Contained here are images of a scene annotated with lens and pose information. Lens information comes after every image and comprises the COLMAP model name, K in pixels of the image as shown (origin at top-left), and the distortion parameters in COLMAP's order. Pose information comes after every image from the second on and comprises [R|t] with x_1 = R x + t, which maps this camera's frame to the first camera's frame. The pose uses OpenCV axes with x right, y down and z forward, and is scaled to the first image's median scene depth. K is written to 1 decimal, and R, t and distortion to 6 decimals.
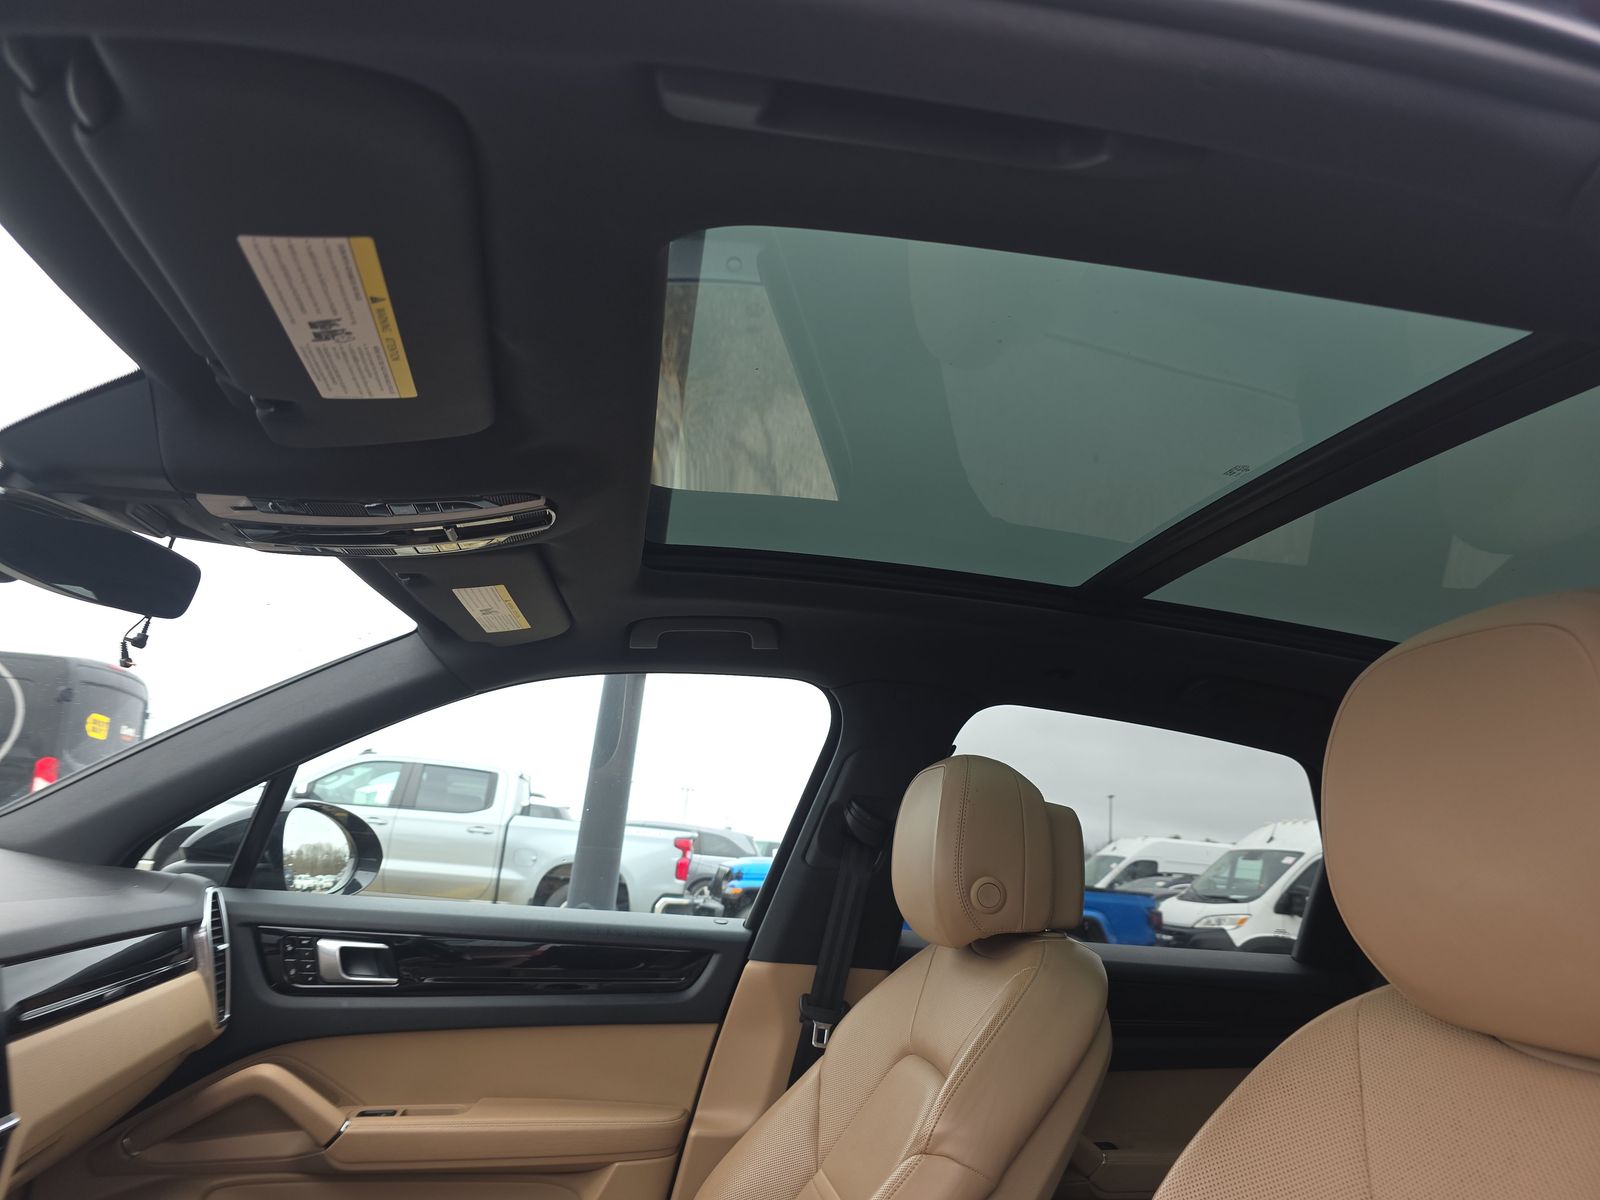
lens RADIAL K [[1092.0, 0, 800.0], [0, 1092.0, 600.0], [0, 0, 1]] dist [0.027563, -0.024278]
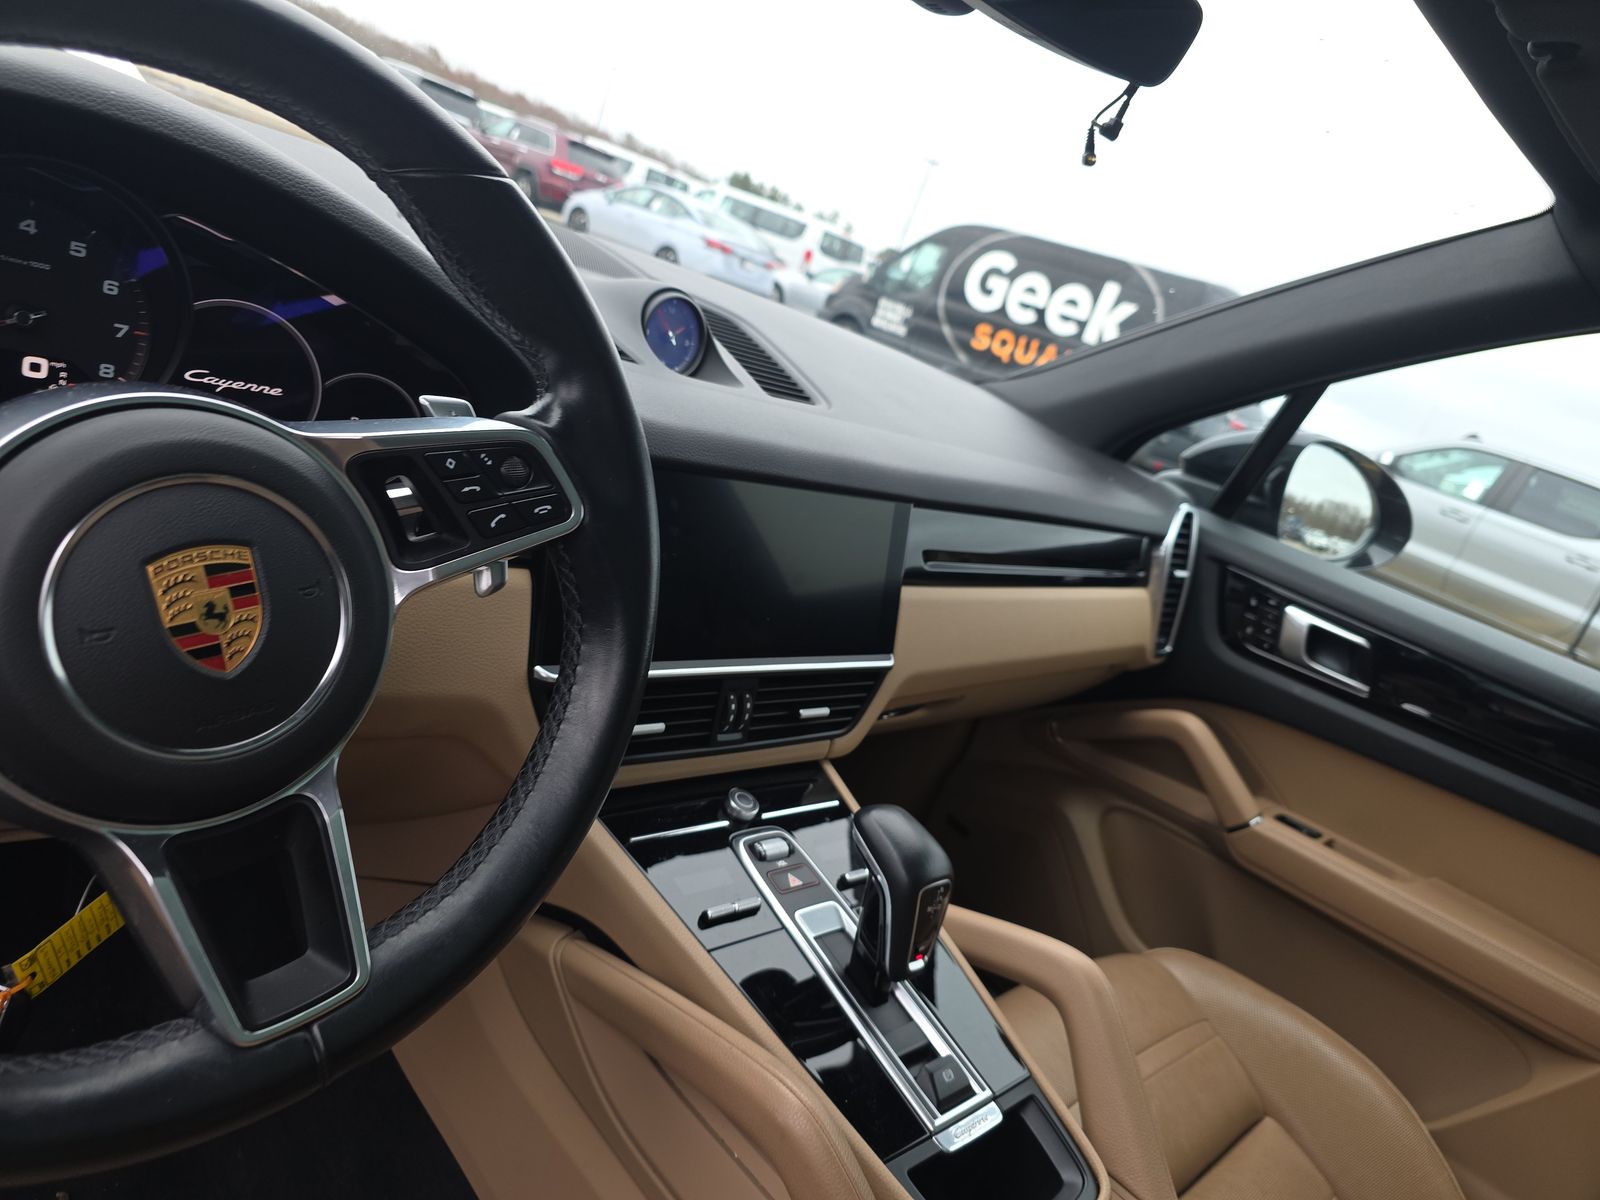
lens RADIAL K [[1092.0, 0, 800.0], [0, 1092.0, 600.0], [0, 0, 1]] dist [0.027563, -0.024278]
pose [[0.577305, 0.342316, -0.741309, -0.048070], [-0.106194, 0.931644, 0.347508, 0.062918], [0.809594, -0.121895, 0.574195, 0.245285]]
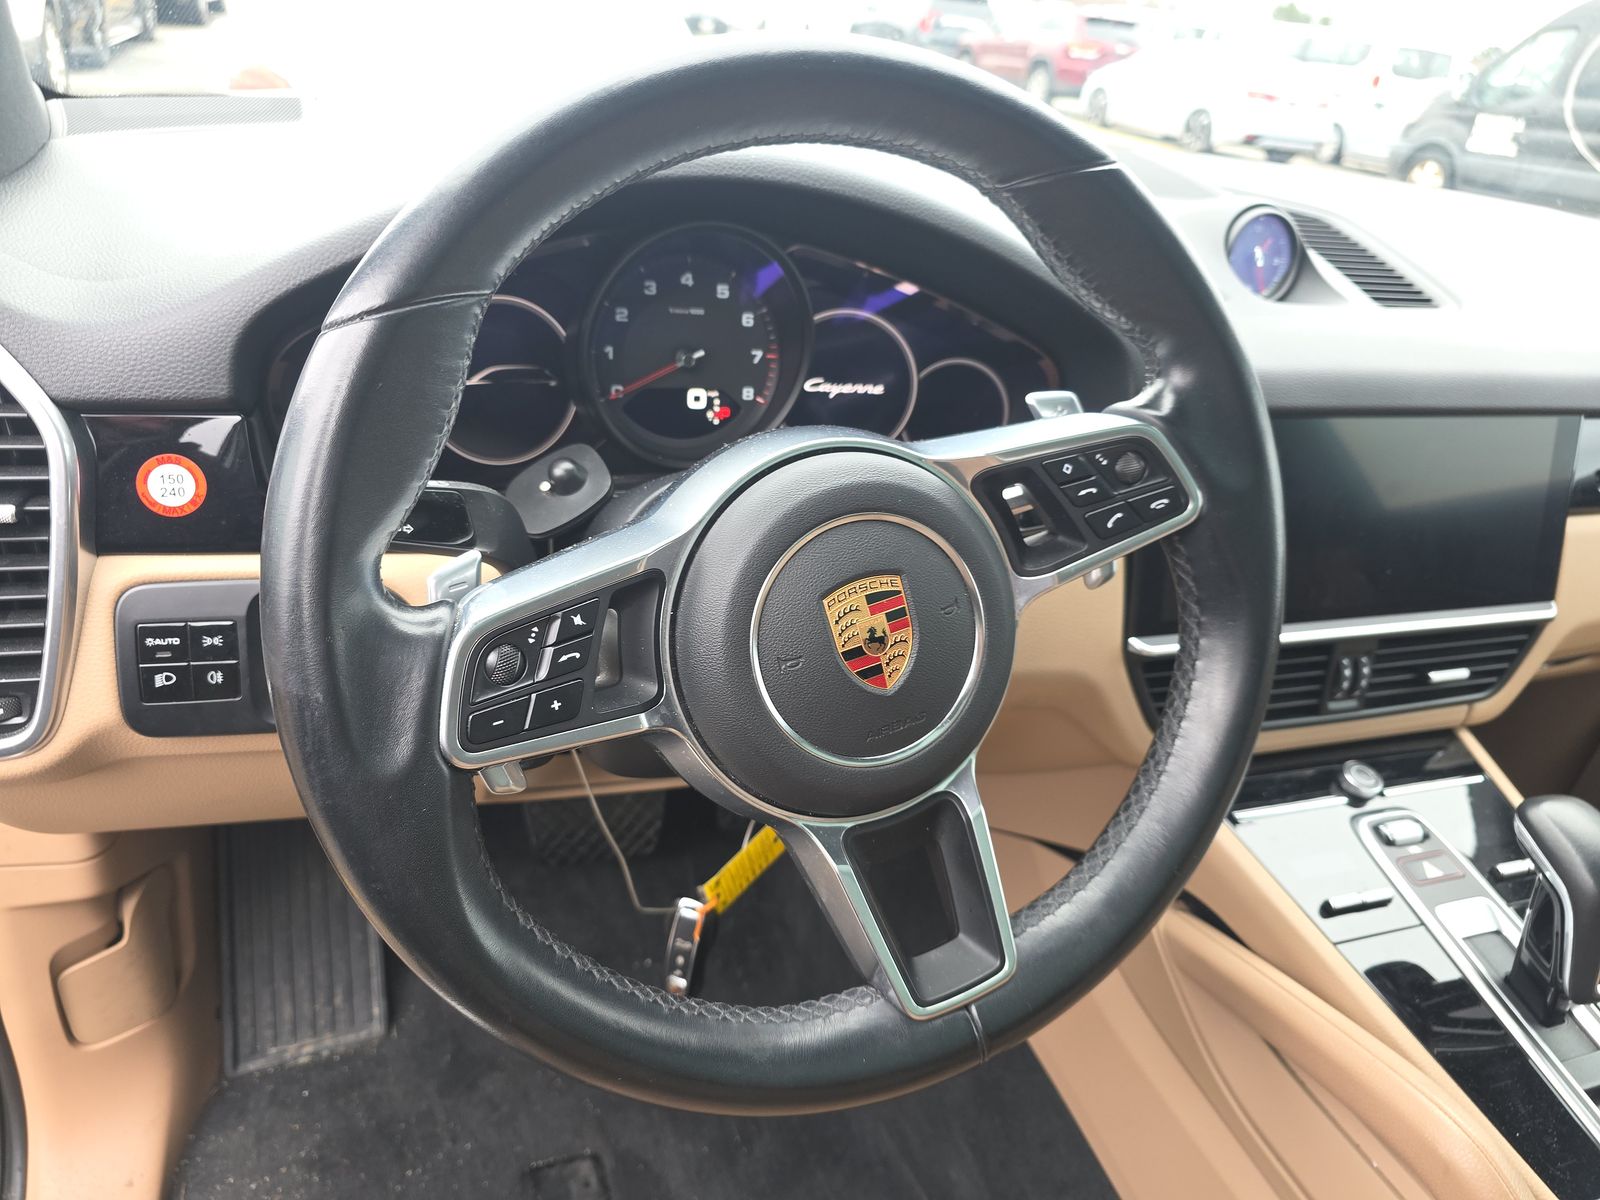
lens RADIAL K [[1100.7, 0, 800.0], [0, 1100.7, 600.0], [0, 0, 1]] dist [0.027246, -0.009247]
pose [[0.198284, 0.399359, -0.895095, -0.068427], [0.114333, 0.897569, 0.425790, 0.039613], [0.973453, -0.186766, 0.132314, 0.228184]]
